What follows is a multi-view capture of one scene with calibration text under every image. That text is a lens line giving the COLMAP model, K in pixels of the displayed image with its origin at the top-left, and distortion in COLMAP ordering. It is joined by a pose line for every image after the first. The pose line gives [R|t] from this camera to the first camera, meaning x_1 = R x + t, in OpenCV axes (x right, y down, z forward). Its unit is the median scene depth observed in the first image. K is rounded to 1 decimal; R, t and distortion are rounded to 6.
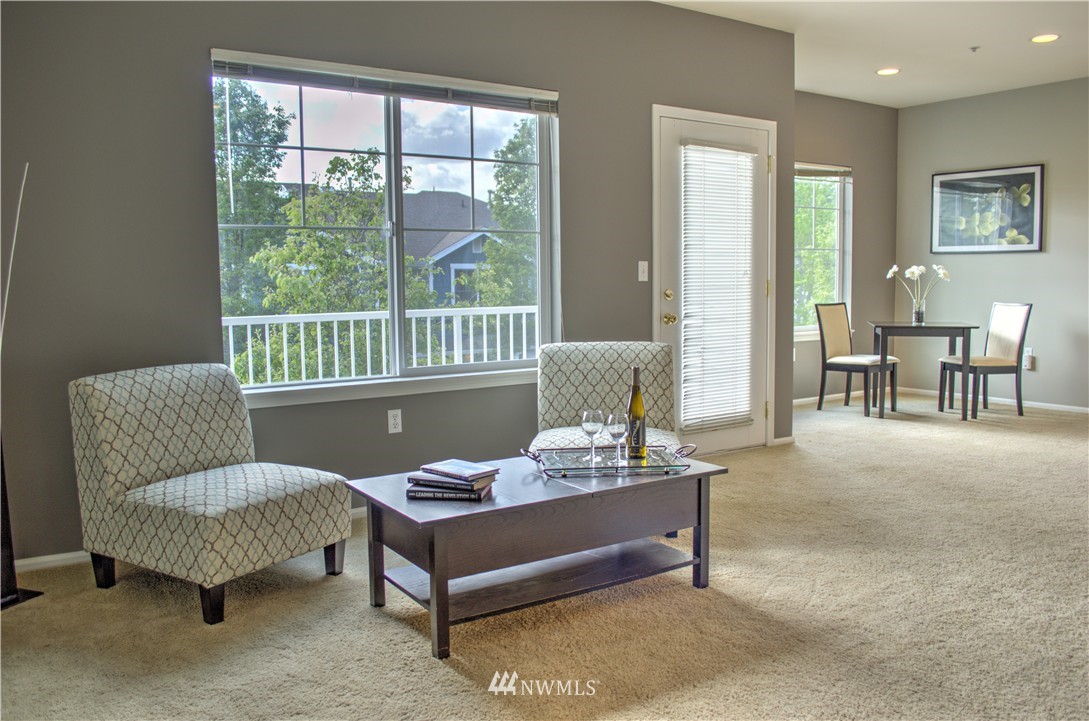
lens RADIAL K [[867.2, 0, 543.9], [0, 867.2, 361.8], [0, 0, 1]] dist [-0.087384, 0.017094]
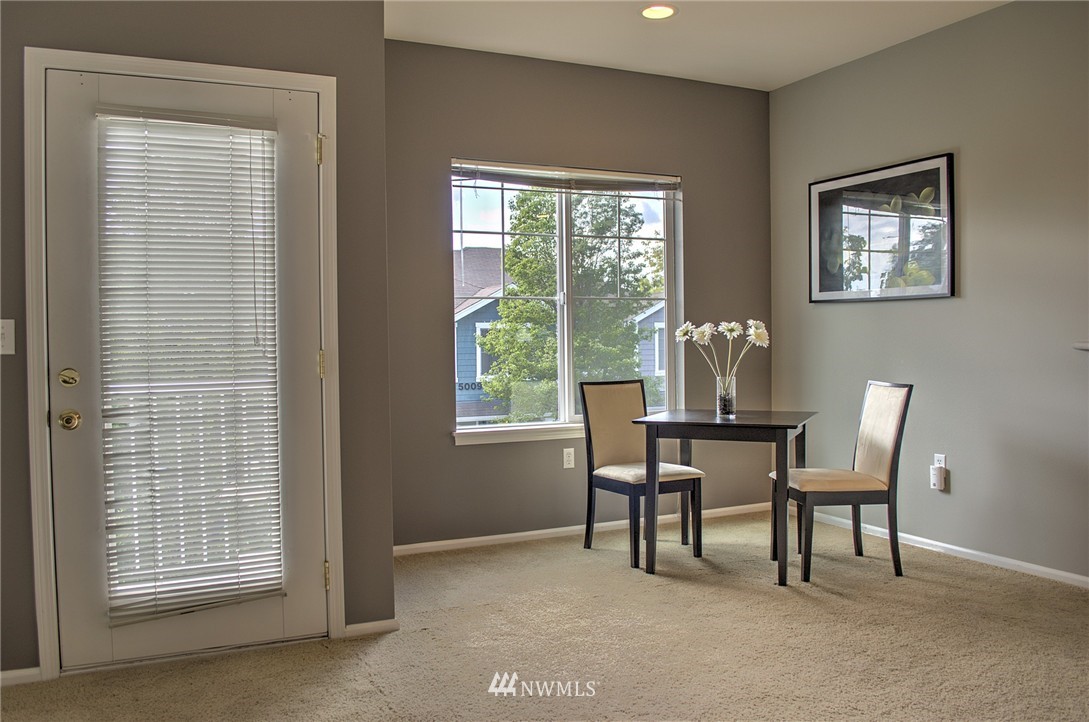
lens RADIAL K [[867.2, 0, 543.8], [0, 867.2, 362.9], [0, 0, 1]] dist [-0.087384, 0.017094]
pose [[0.990066, 0.003046, -0.140570, 0.382268], [-0.012353, 0.997784, -0.065383, -0.039216], [0.140060, 0.066470, 0.987909, 0.354969]]
